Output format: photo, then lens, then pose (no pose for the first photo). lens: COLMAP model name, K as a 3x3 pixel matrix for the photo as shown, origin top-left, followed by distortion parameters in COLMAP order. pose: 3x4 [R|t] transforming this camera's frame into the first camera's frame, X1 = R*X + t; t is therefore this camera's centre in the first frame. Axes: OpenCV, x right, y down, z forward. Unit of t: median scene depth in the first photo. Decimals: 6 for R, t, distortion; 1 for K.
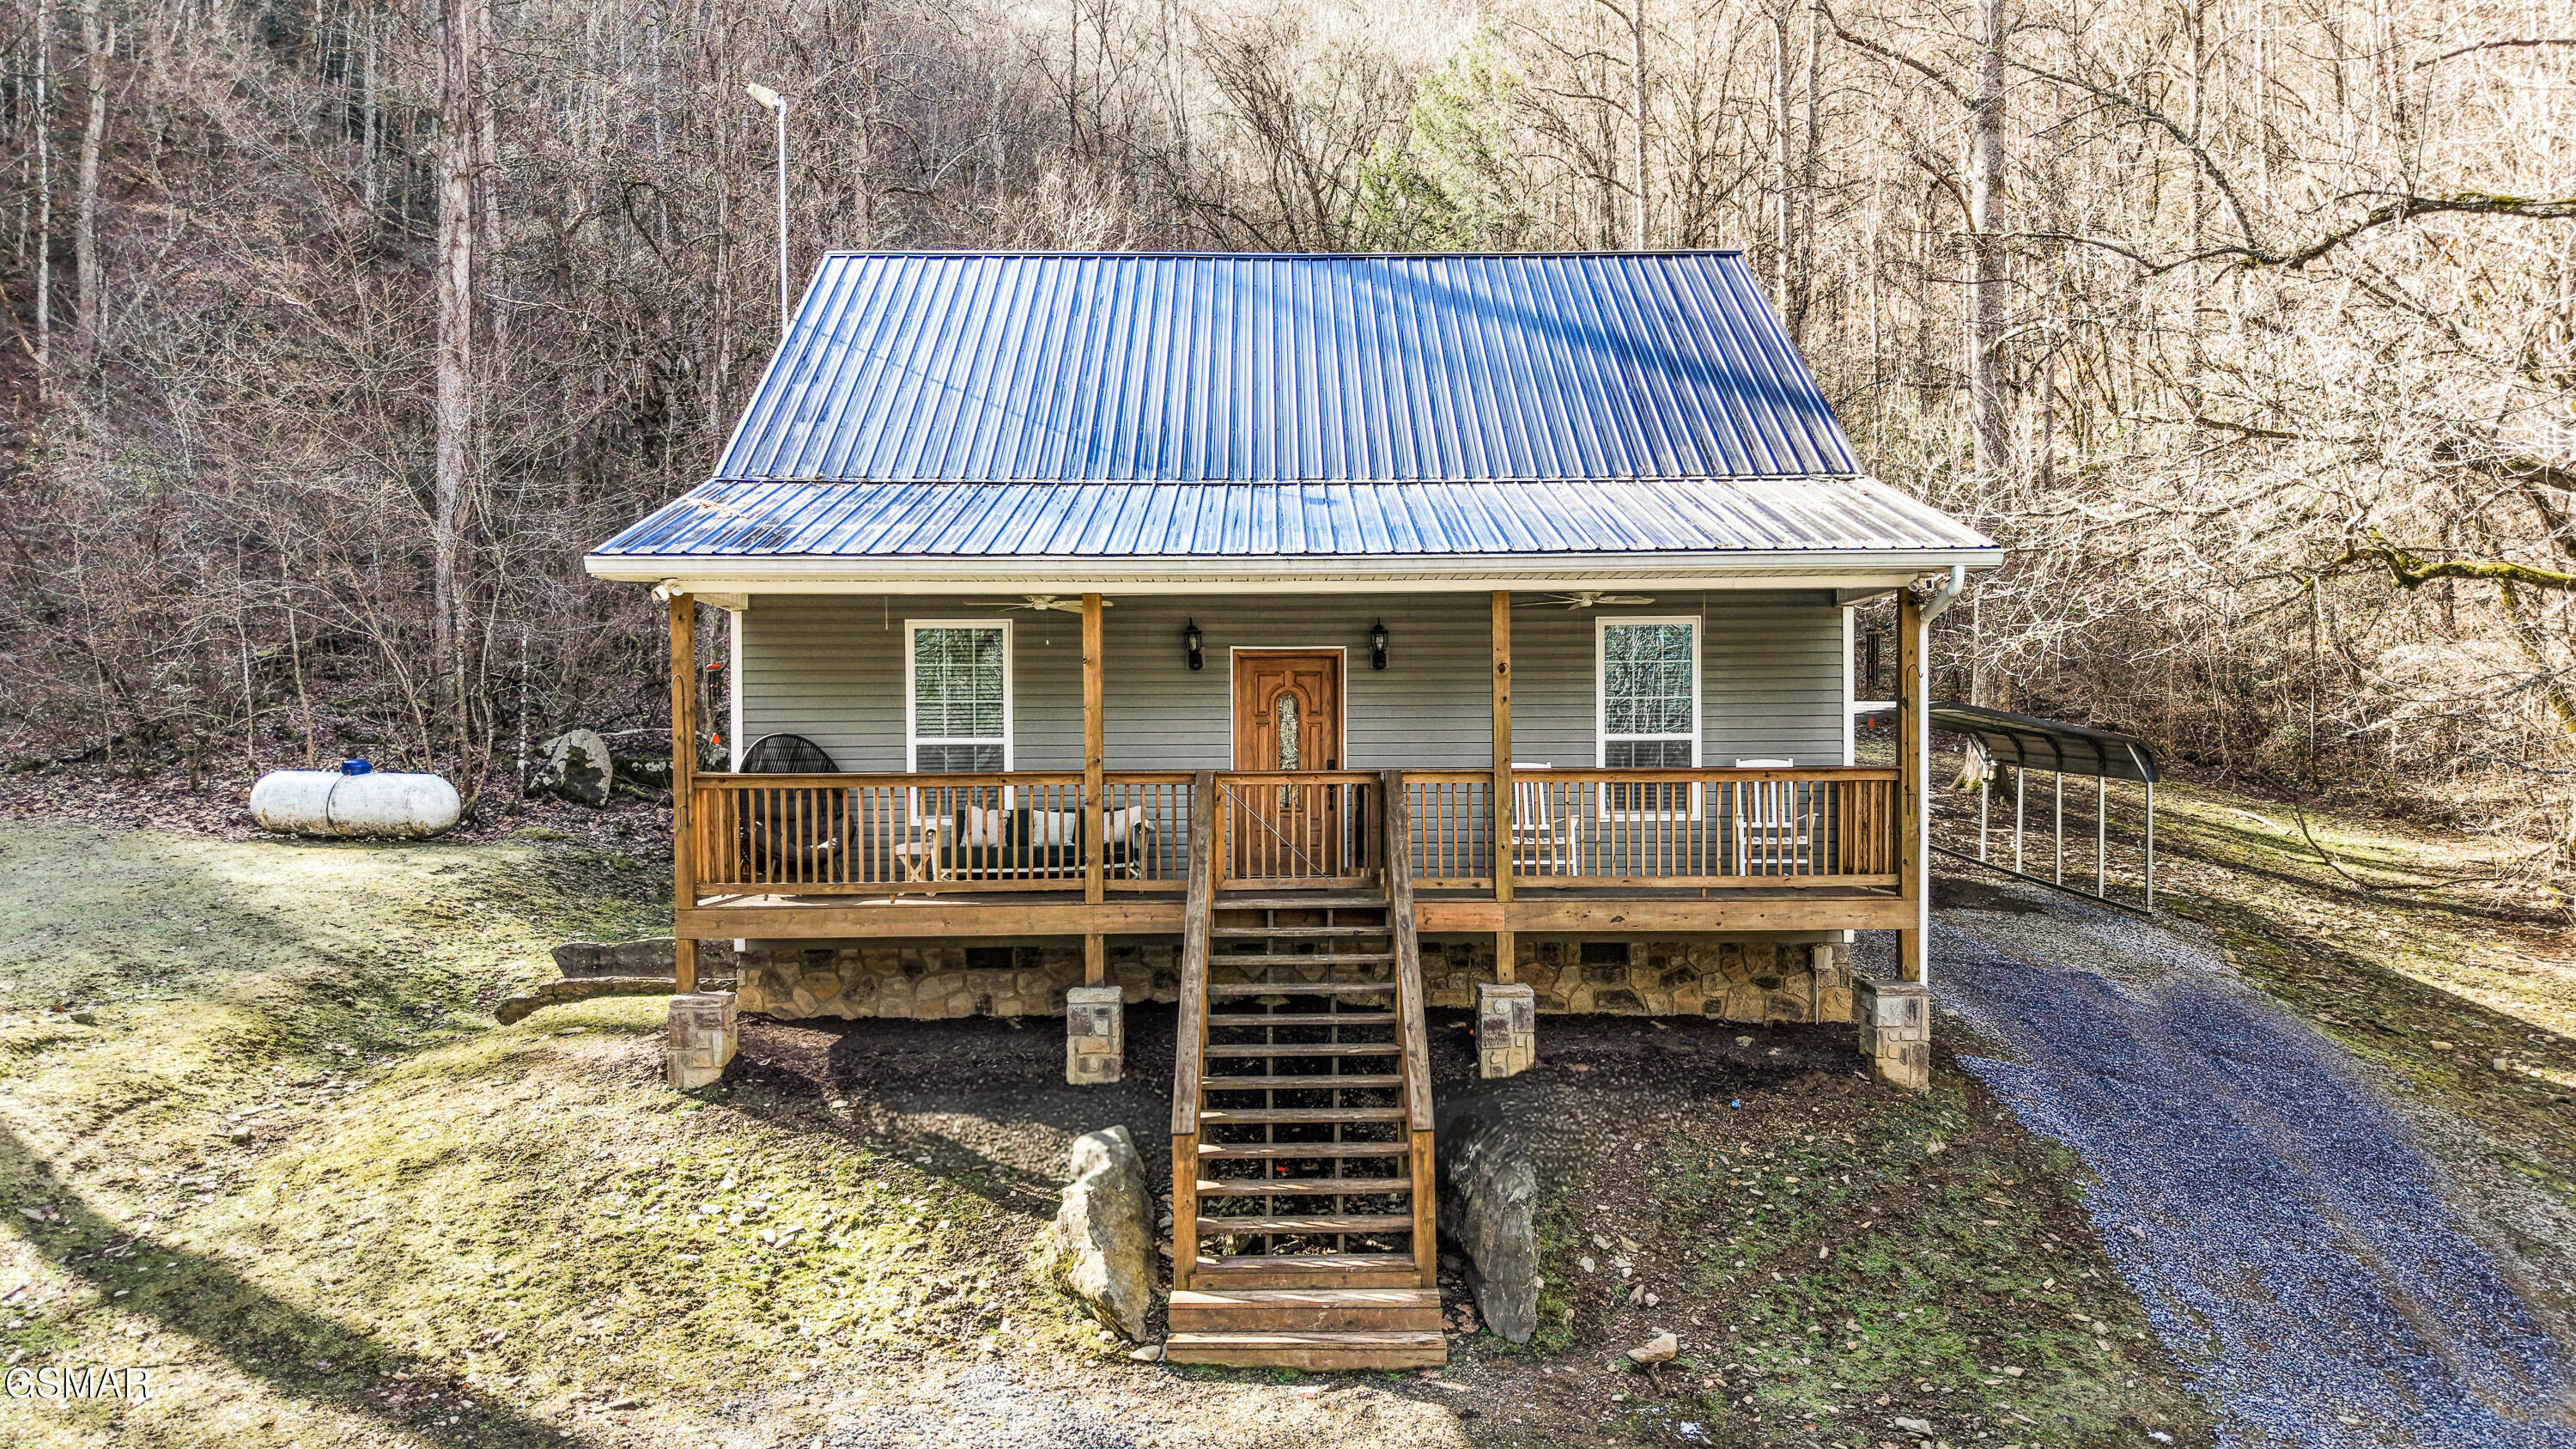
lens RADIAL K [[1793.0, 0, 1230.2], [0, 1793.0, 856.2], [0, 0, 1]] dist [0.008126, -0.001206]
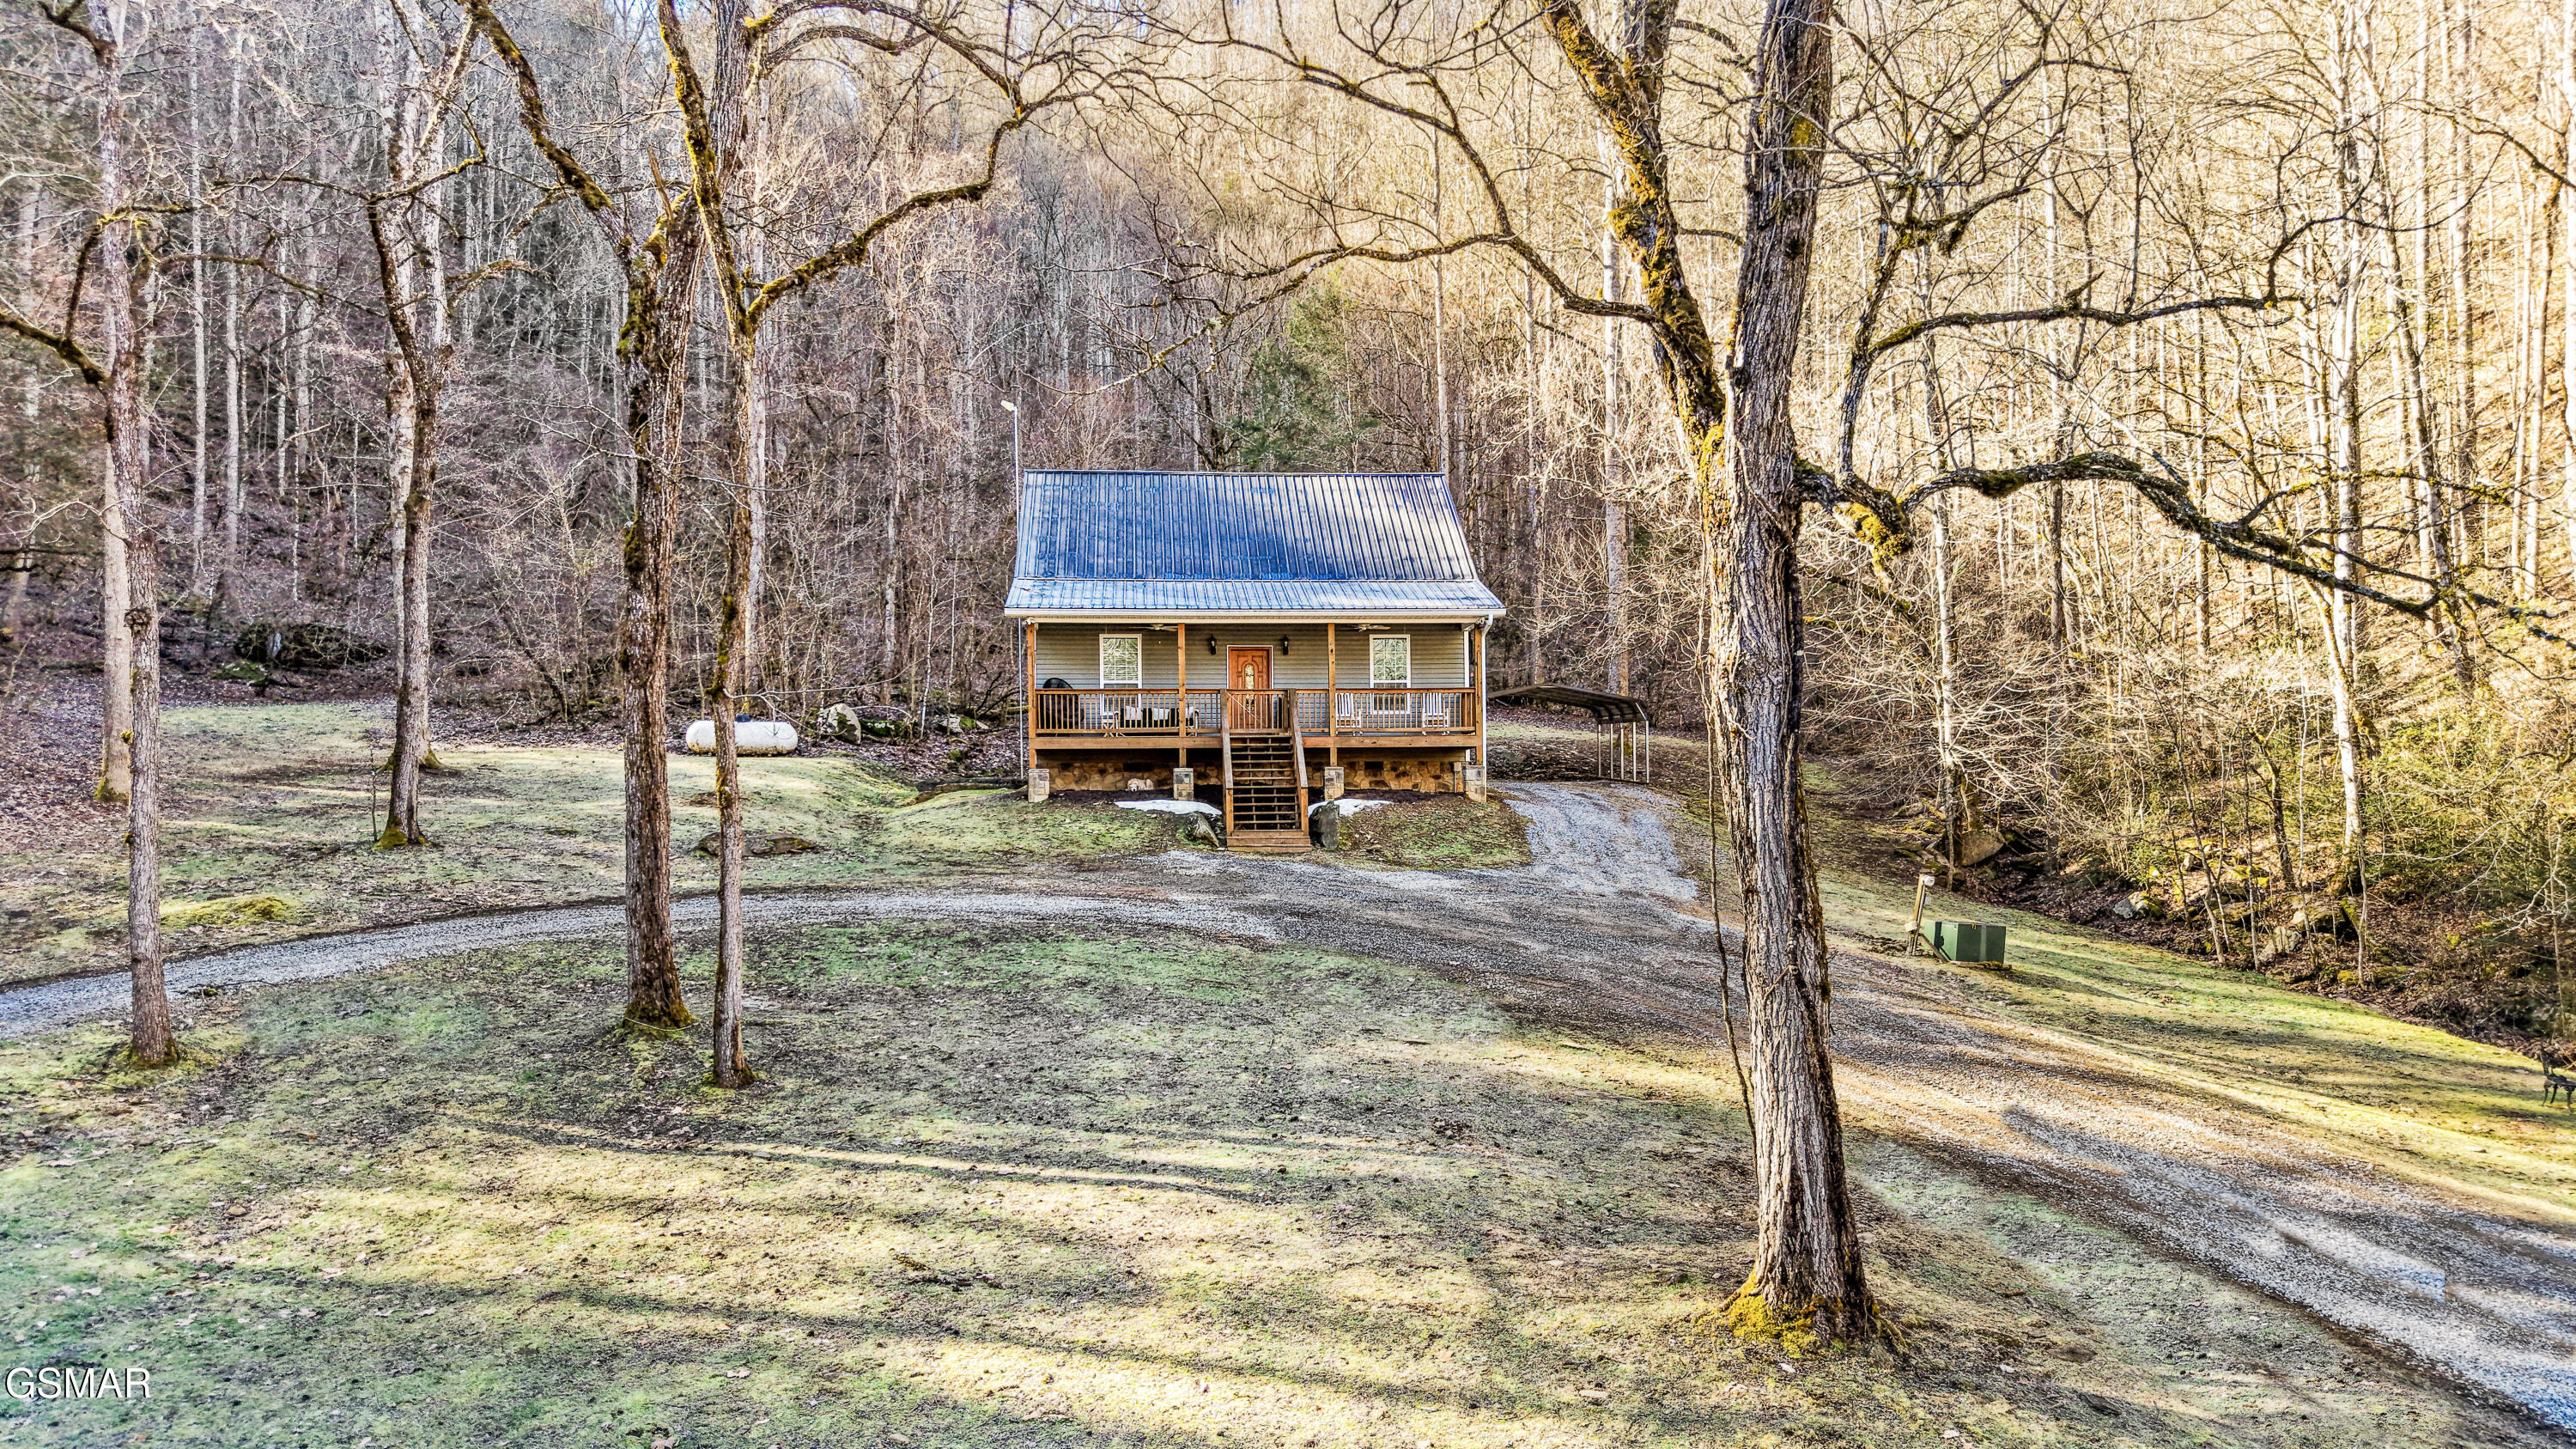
lens RADIAL K [[1793.0, 0, 1230.2], [0, 1793.0, 856.2], [0, 0, 1]] dist [0.008126, -0.001206]
pose [[0.997391, -0.002100, 0.072160, -0.185264], [0.004679, 0.999355, -0.035598, 0.281358], [-0.072038, 0.035843, 0.996758, -1.573711]]
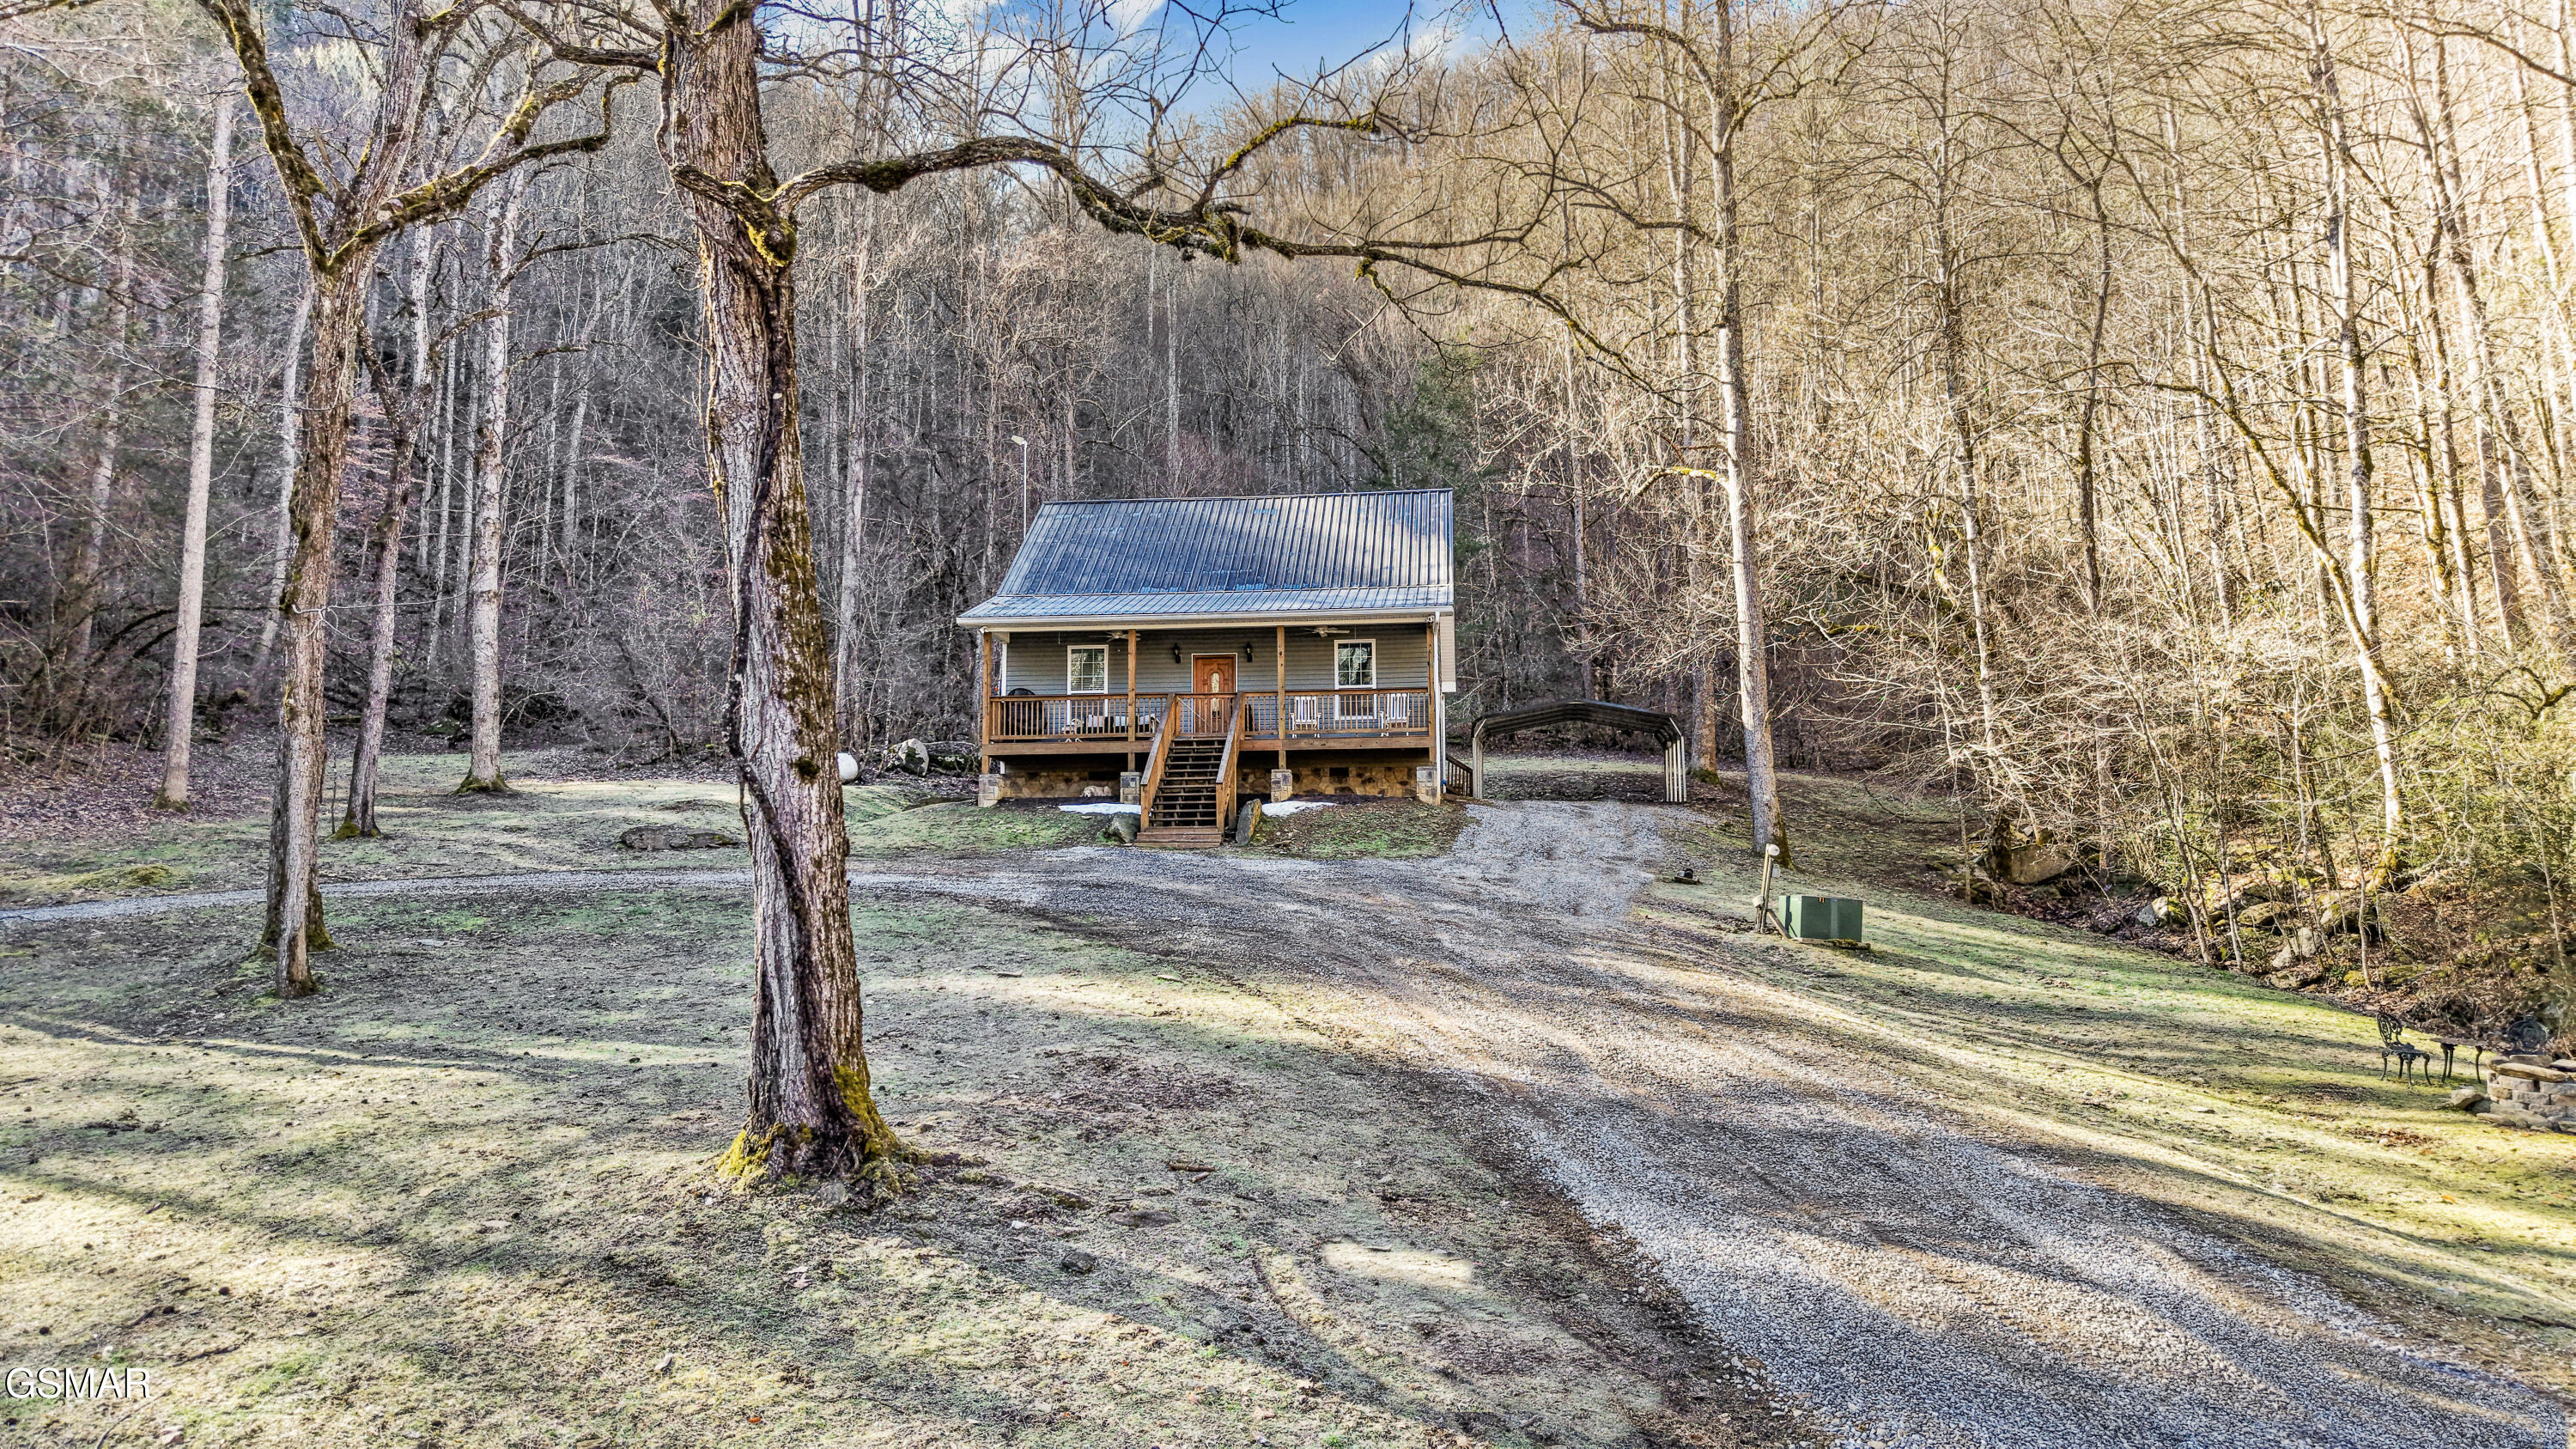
lens RADIAL K [[1748.8, 0, 1235.7], [0, 1748.8, 727.1], [0, 0, 1]] dist [0.005830, 0.001332]
pose [[0.993345, -0.009147, -0.114813, 0.356708], [-0.009684, 0.986679, -0.162389, 0.400943], [0.114769, 0.162420, 0.980024, -1.456752]]
